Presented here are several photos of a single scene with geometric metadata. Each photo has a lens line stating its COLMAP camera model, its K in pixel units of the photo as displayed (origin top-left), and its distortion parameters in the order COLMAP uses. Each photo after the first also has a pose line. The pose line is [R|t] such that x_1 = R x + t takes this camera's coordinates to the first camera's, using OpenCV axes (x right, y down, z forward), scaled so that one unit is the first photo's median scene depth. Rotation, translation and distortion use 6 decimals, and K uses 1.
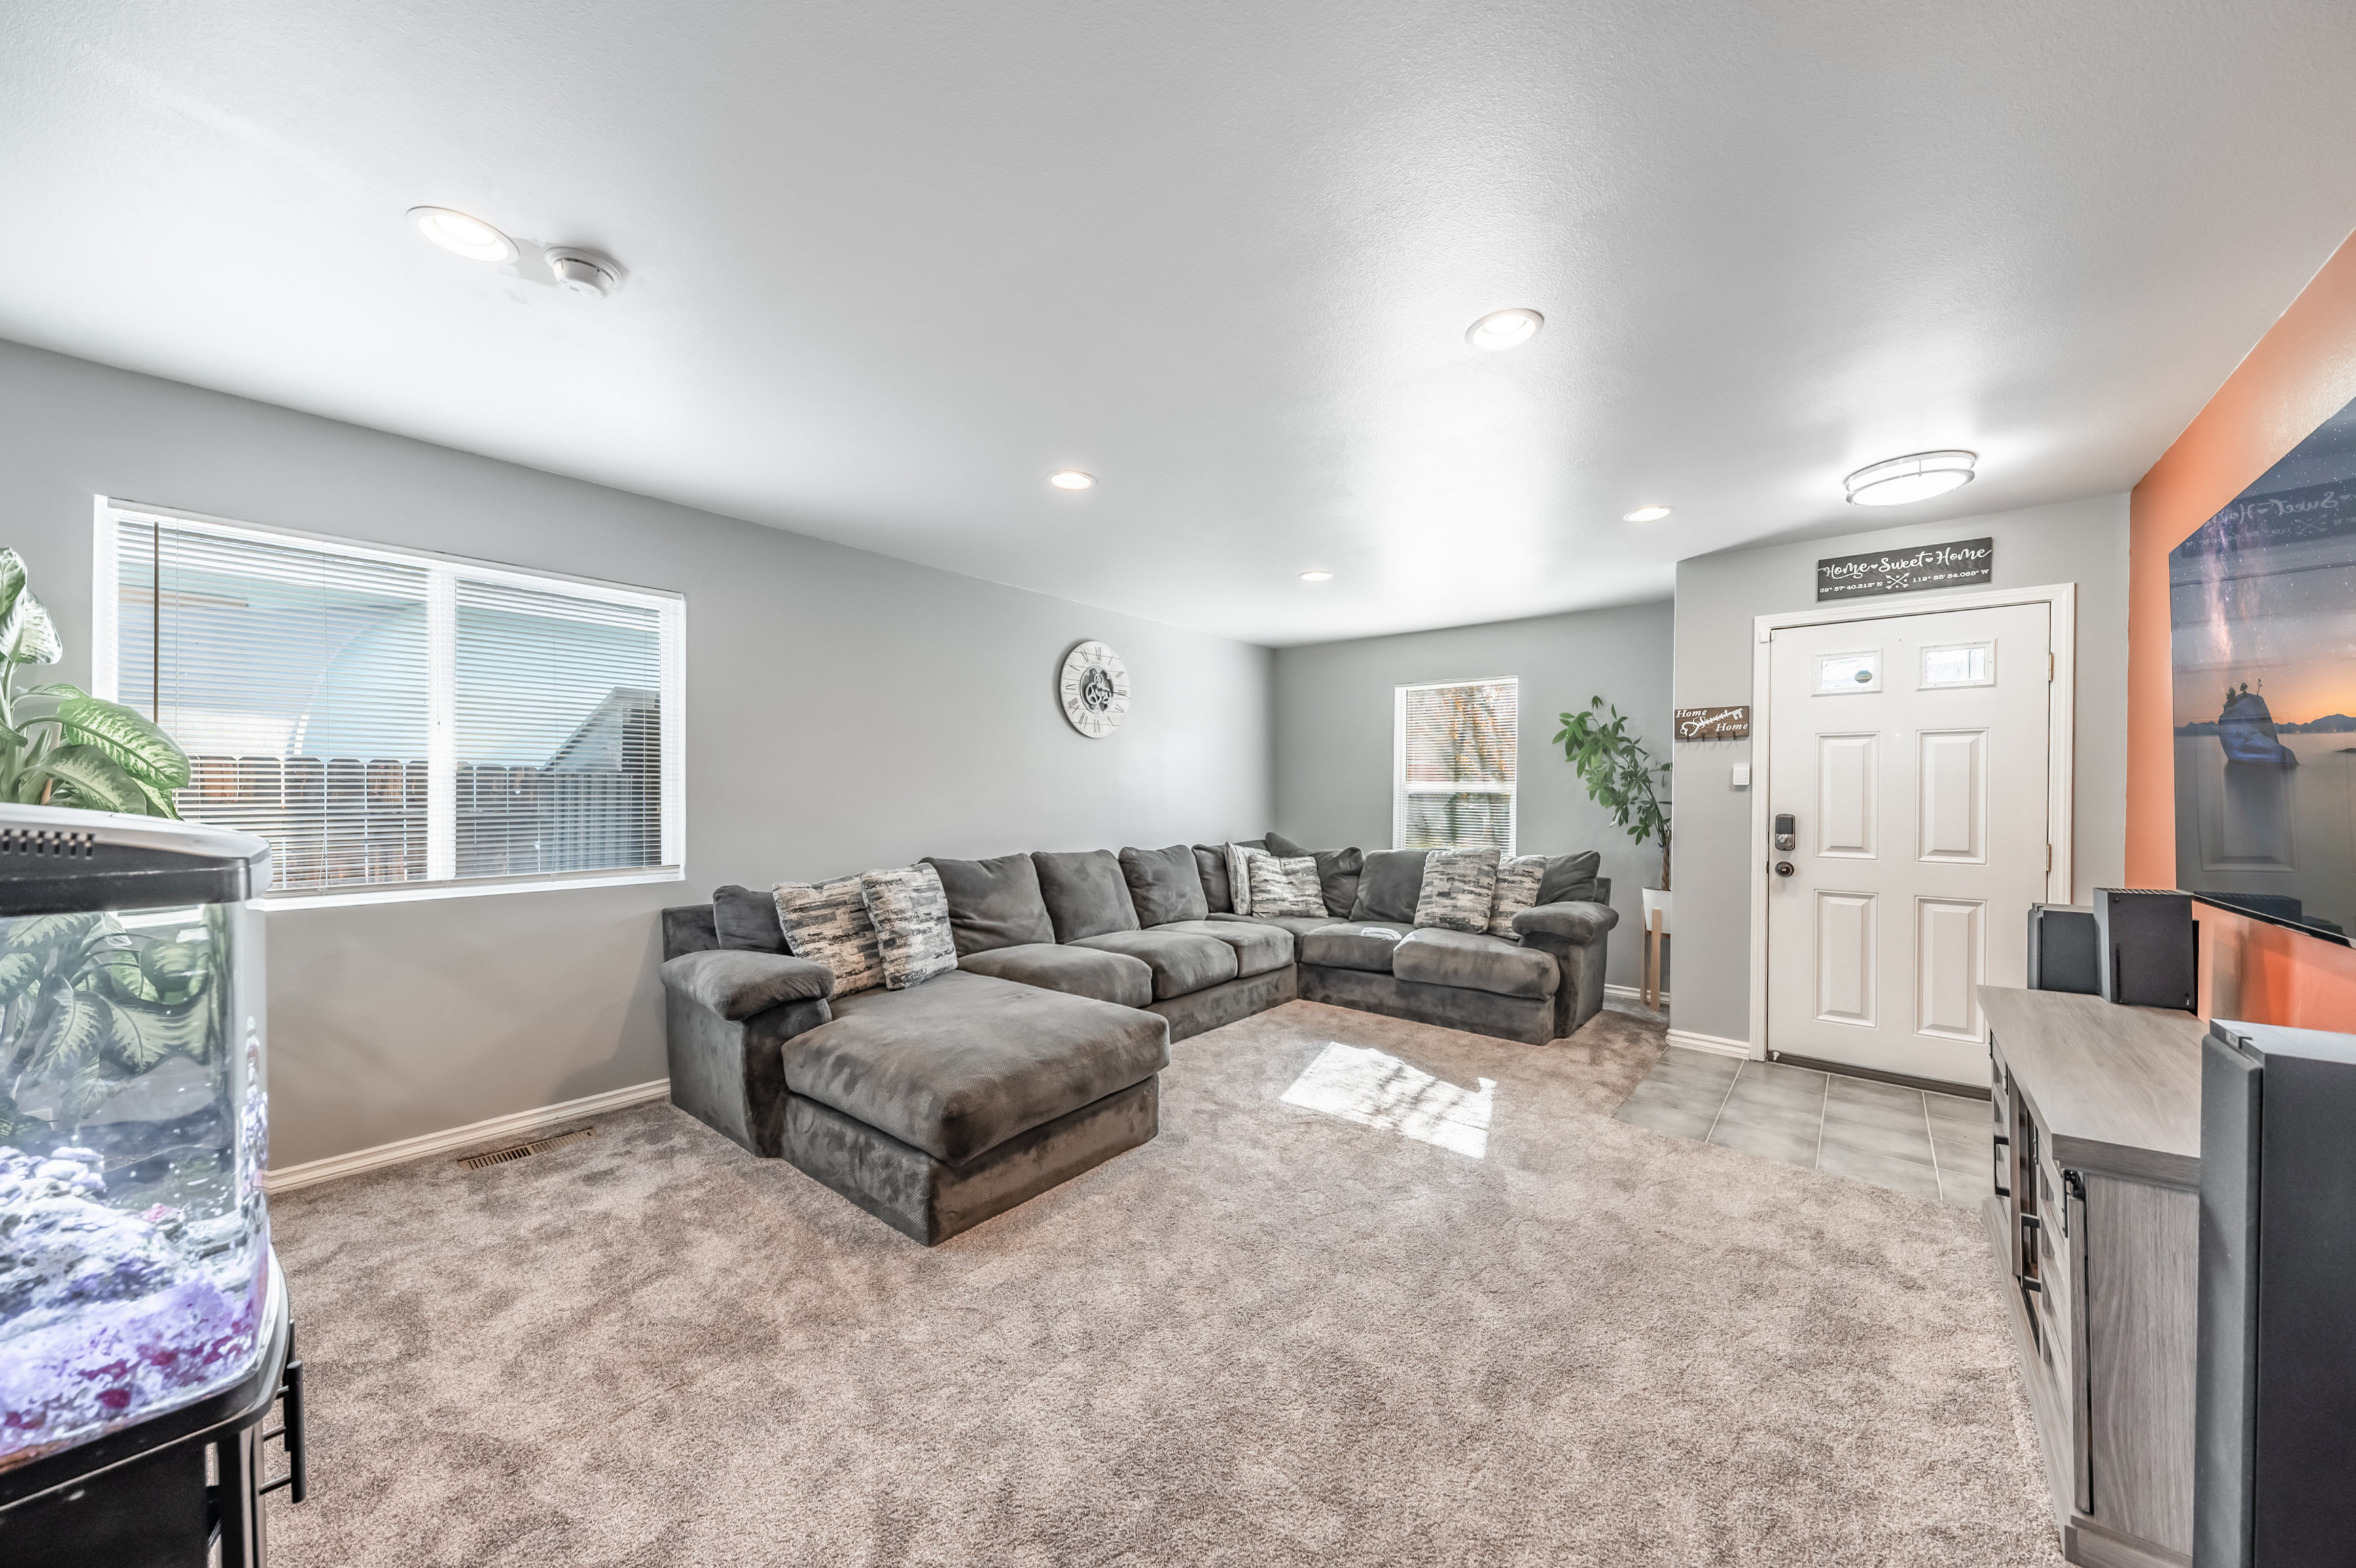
lens RADIAL K [[843.9, 0, 1171.4], [0, 843.9, 784.6], [0, 0, 1]] dist [0.001325, -0.001081]
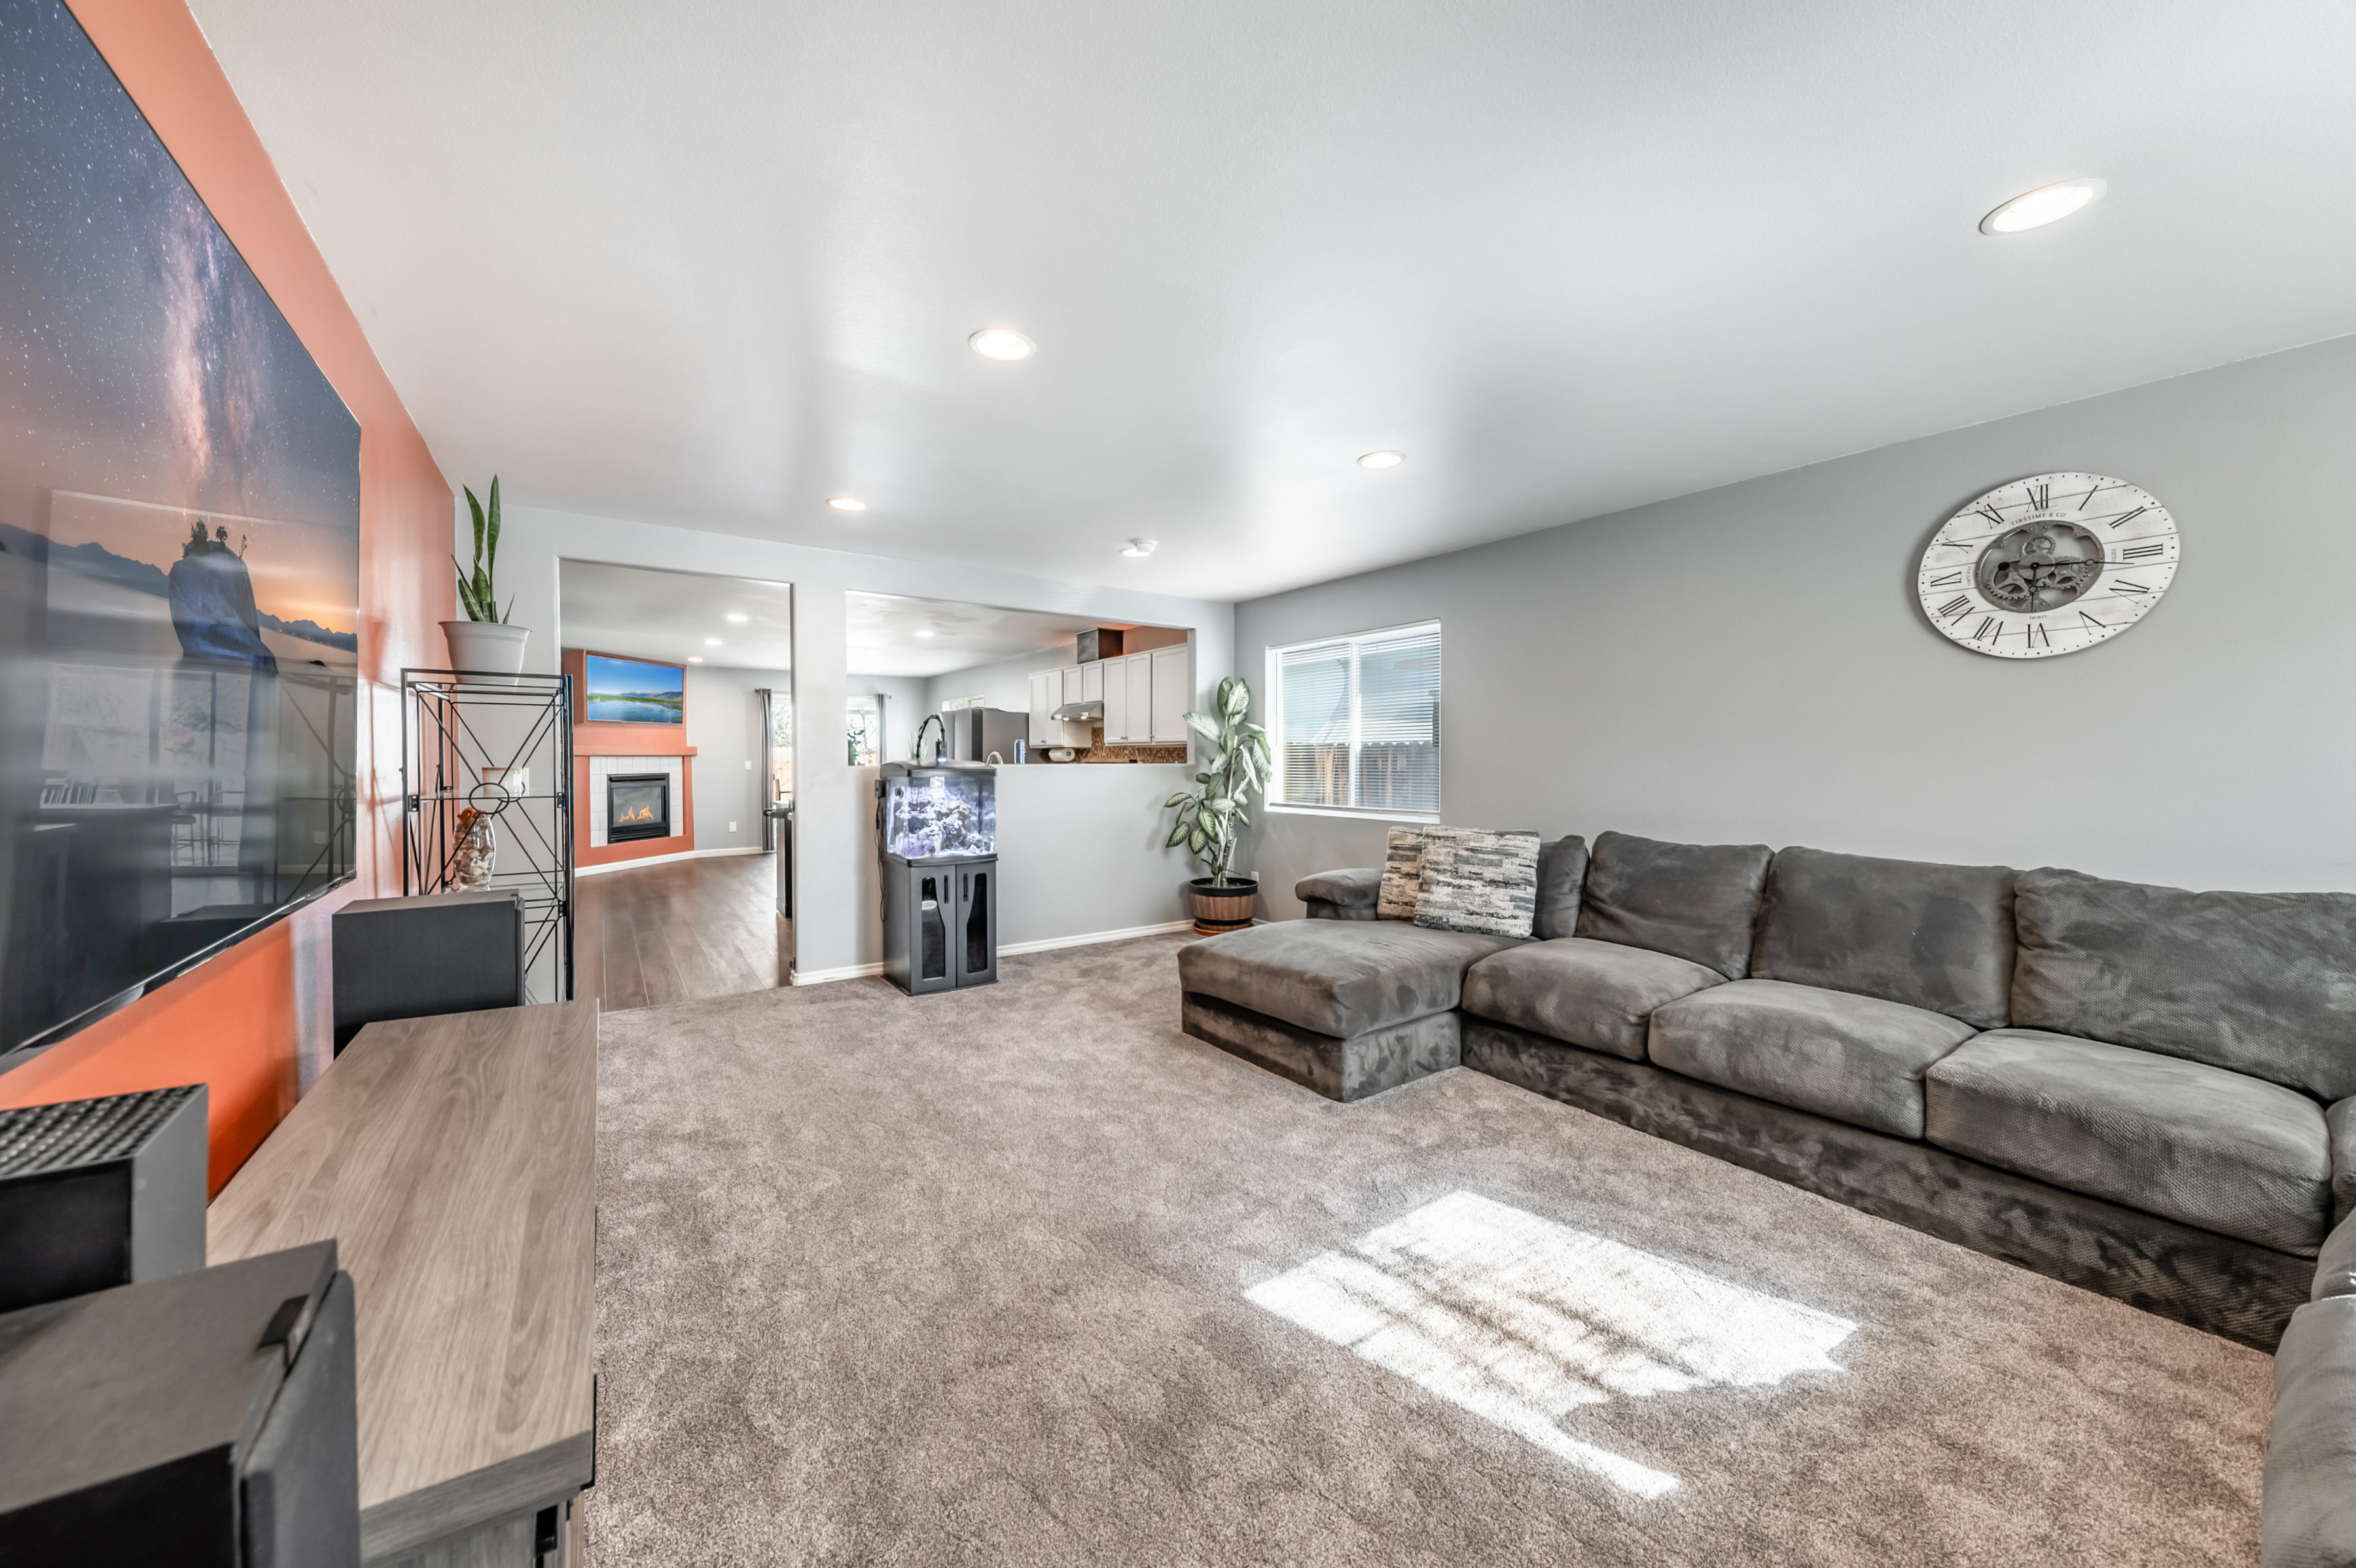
lens RADIAL K [[843.9, 0, 1196.7], [0, 843.9, 768.3], [0, 0, 1]] dist [0.001325, -0.001081]
pose [[-0.267617, 0.009789, -0.963476, 0.760738], [0.007382, 0.999940, 0.008109, 0.007900], [0.963497, -0.004943, -0.267673, 0.852778]]
